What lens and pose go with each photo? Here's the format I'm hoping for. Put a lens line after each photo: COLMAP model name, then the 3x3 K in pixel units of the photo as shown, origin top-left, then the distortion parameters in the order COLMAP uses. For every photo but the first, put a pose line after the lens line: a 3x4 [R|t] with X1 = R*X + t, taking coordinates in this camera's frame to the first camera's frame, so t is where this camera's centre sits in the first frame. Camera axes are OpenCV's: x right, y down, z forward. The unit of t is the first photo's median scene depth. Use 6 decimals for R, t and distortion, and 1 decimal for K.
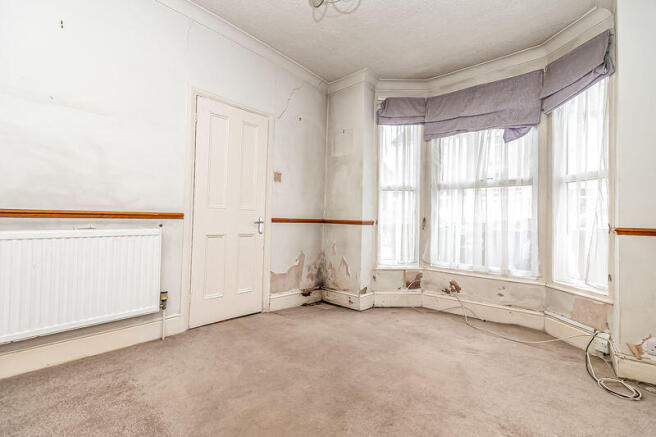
lens RADIAL K [[298.7, 0, 323.6], [0, 298.7, 221.3], [0, 0, 1]] dist [0.000665, 0.000503]
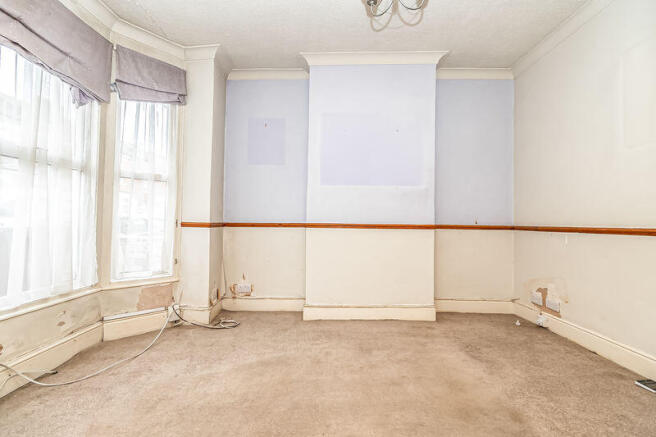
lens RADIAL K [[298.7, 0, 324.6], [0, 298.7, 213.5], [0, 0, 1]] dist [0.000665, 0.000503]
pose [[-0.611715, -0.010113, 0.791013, -0.386332], [-0.011636, 0.999925, 0.003785, -0.024788], [-0.790993, -0.006889, -0.611787, 1.083953]]
